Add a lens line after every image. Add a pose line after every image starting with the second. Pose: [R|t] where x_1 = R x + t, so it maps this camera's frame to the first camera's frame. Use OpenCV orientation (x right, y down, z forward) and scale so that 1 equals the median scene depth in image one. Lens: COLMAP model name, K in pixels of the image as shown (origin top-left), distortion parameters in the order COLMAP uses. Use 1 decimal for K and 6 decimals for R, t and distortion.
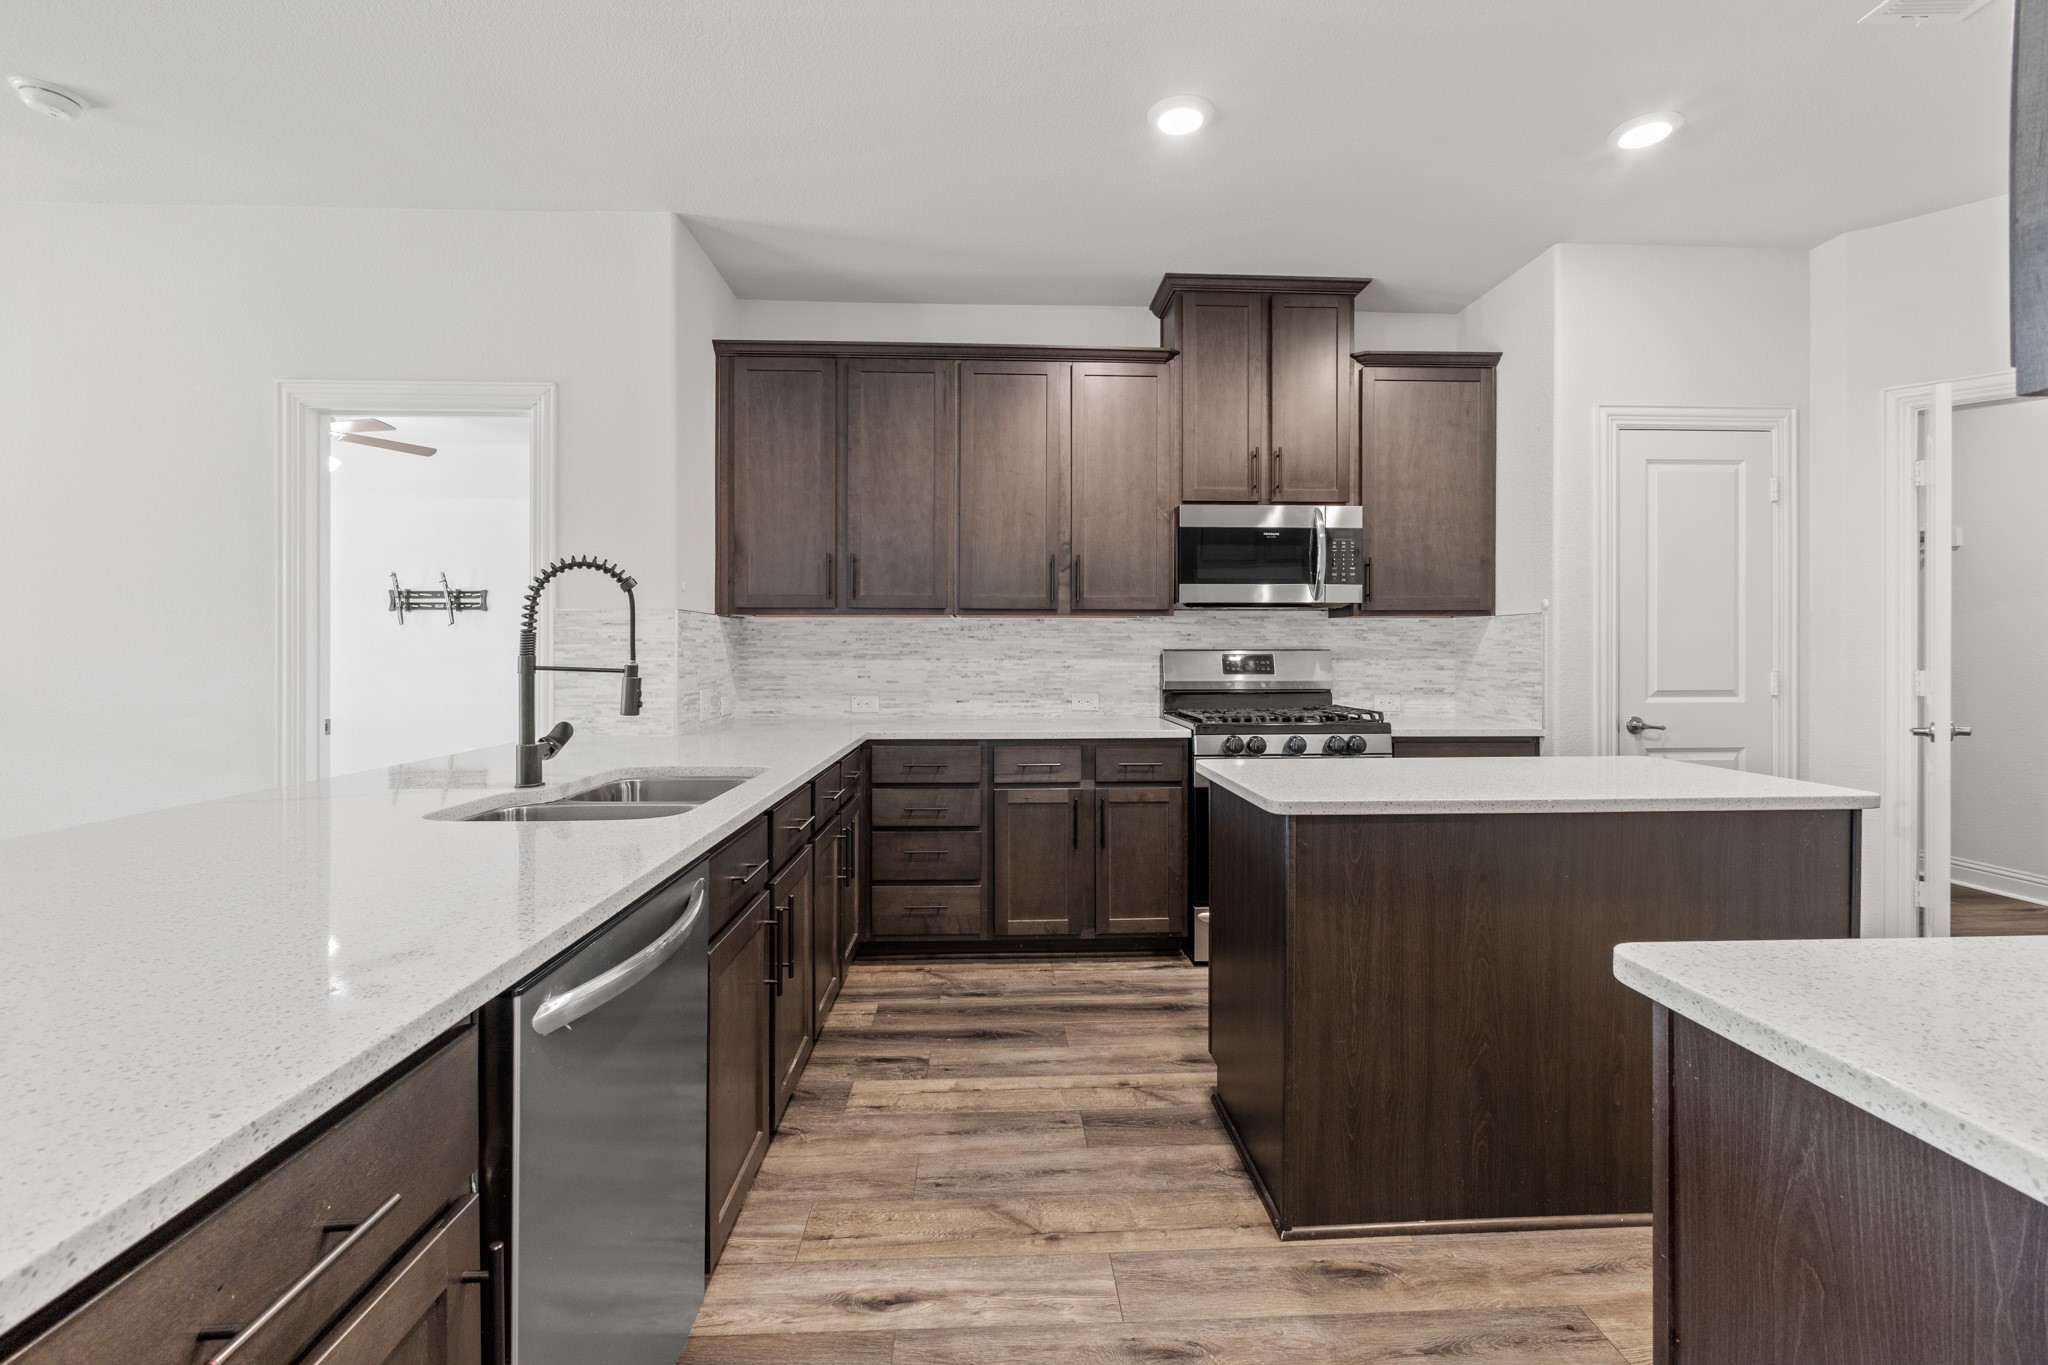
lens RADIAL K [[875.1, 0, 1034.8], [0, 875.1, 653.0], [0, 0, 1]] dist [-0.004500, -0.000674]
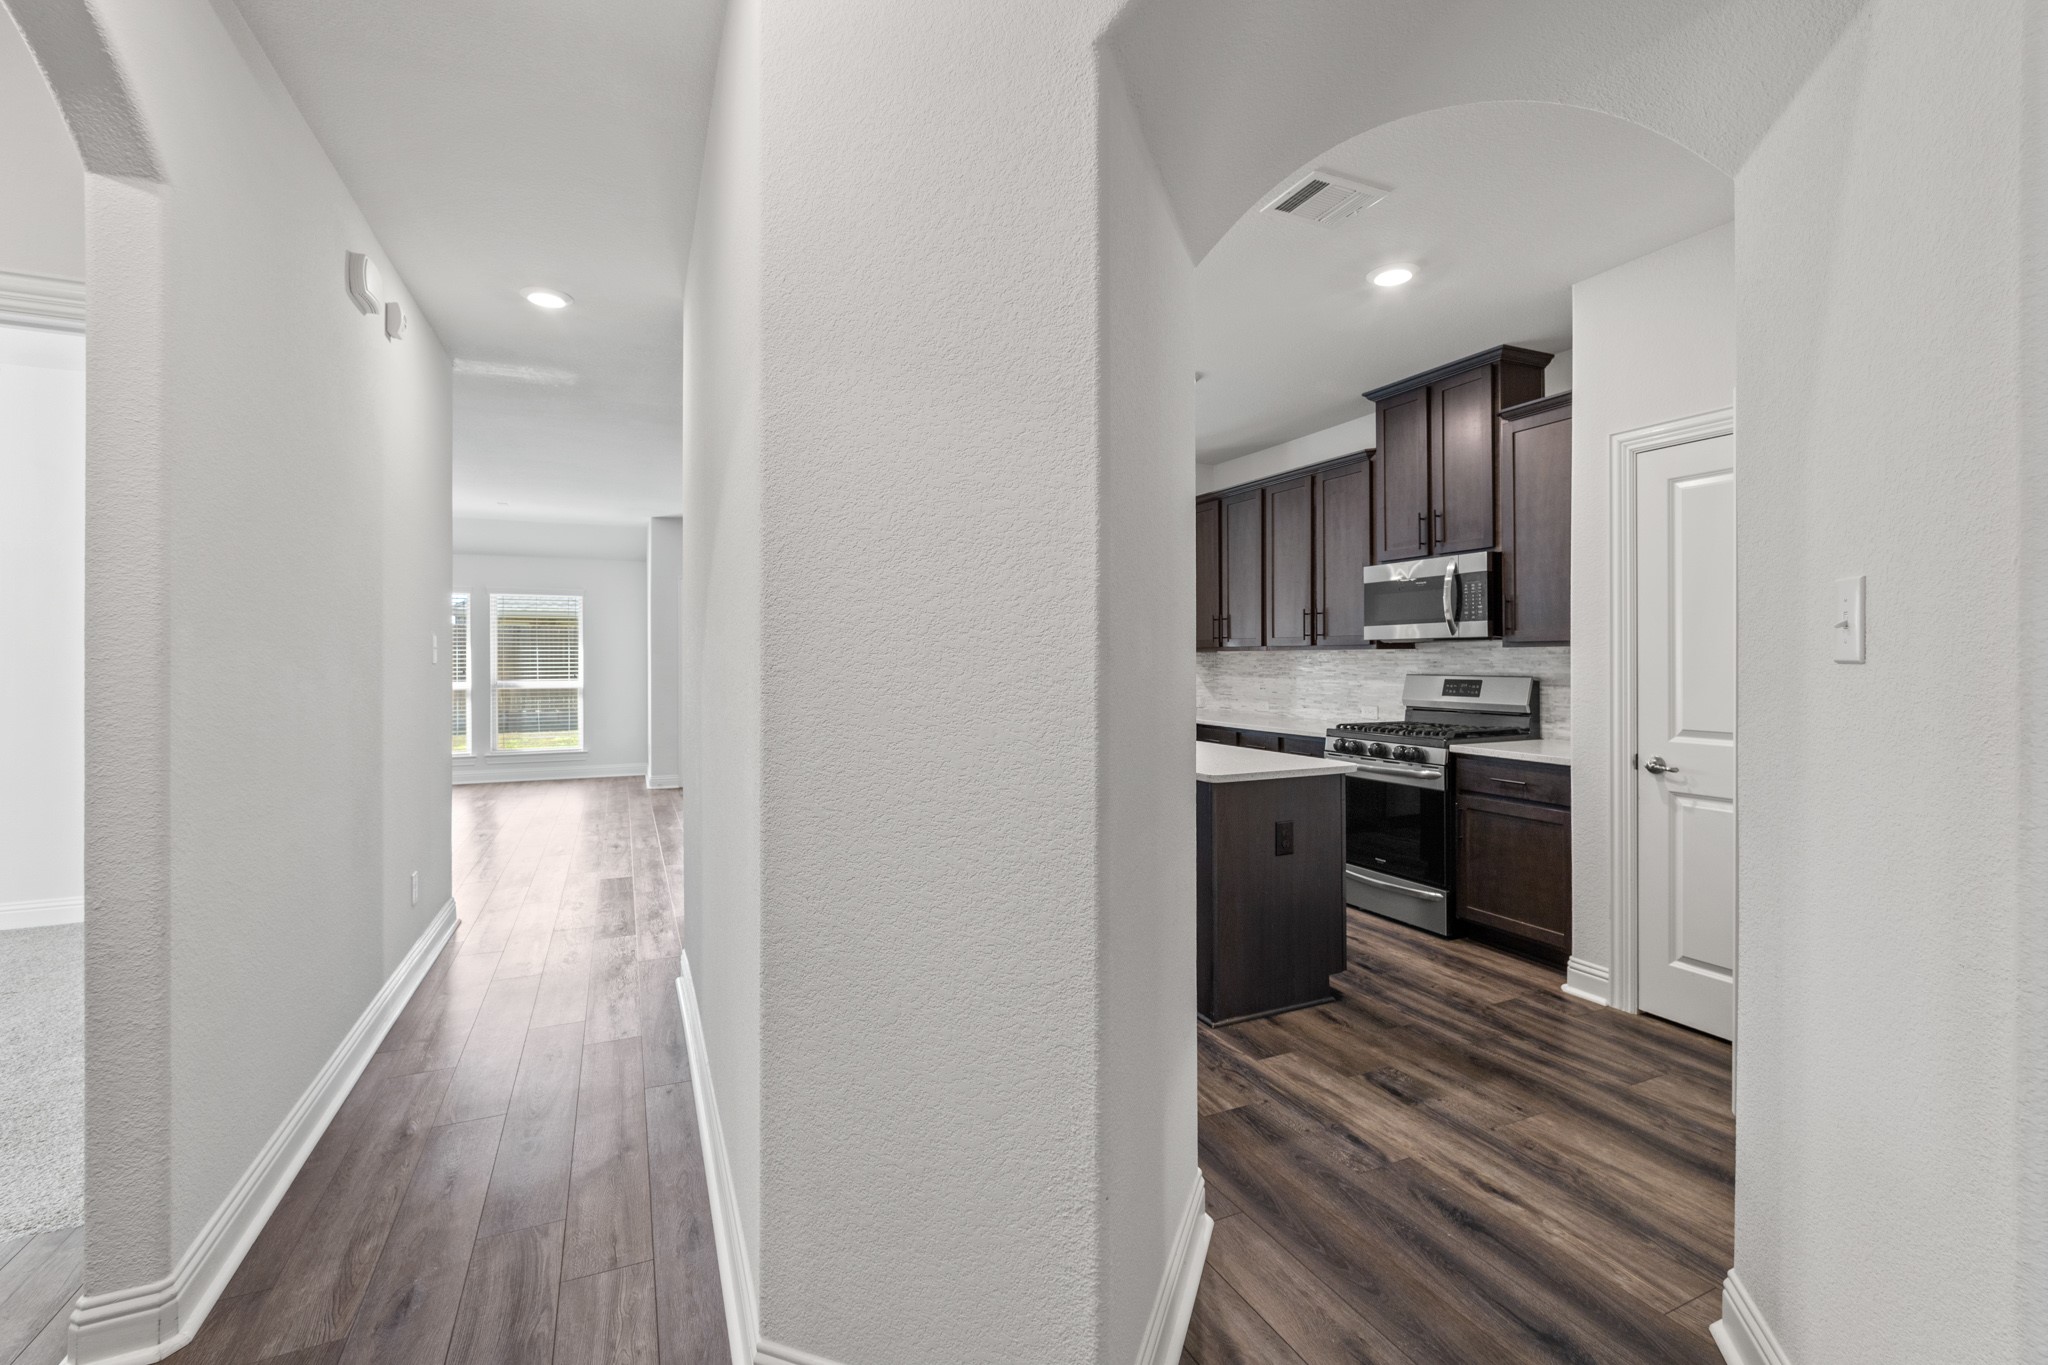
lens RADIAL K [[875.1, 0, 1031.0], [0, 875.1, 666.4], [0, 0, 1]] dist [-0.004500, -0.000674]
pose [[0.369609, 0.007861, -0.929154, 1.208146], [0.004134, 0.999940, 0.010104, -0.032541], [0.929178, -0.007576, 0.369554, 0.030622]]
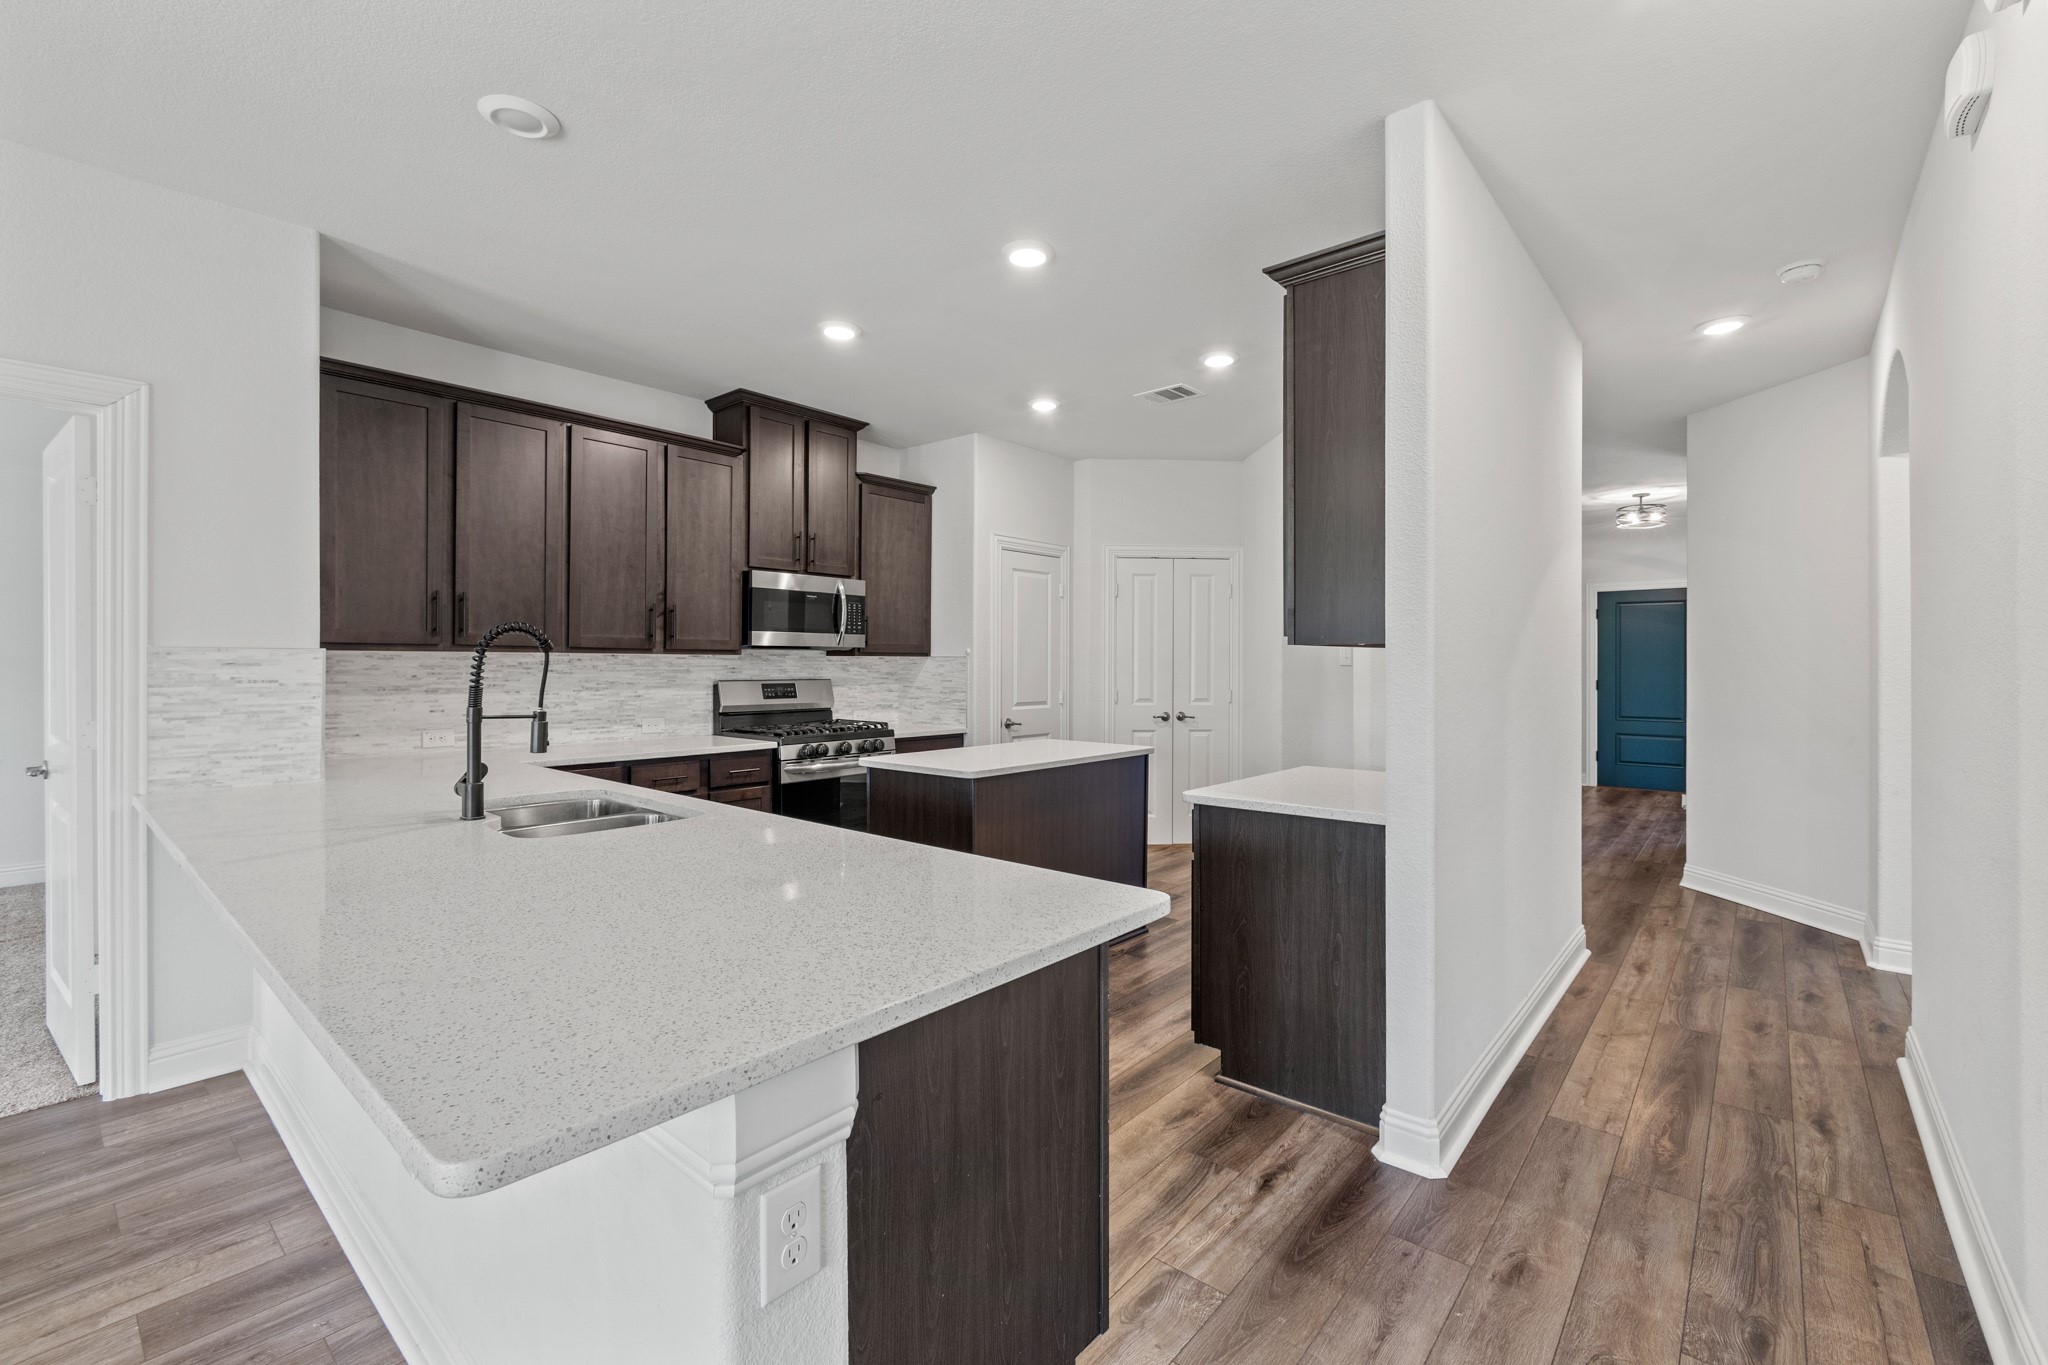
lens RADIAL K [[875.1, 0, 1019.5], [0, 875.1, 665.7], [0, 0, 1]] dist [-0.004500, -0.000674]
pose [[0.689423, 0.000832, 0.724359, -0.496308], [-0.003044, 0.999994, 0.001748, -0.030687], [-0.724353, -0.003411, 0.689421, -0.181037]]
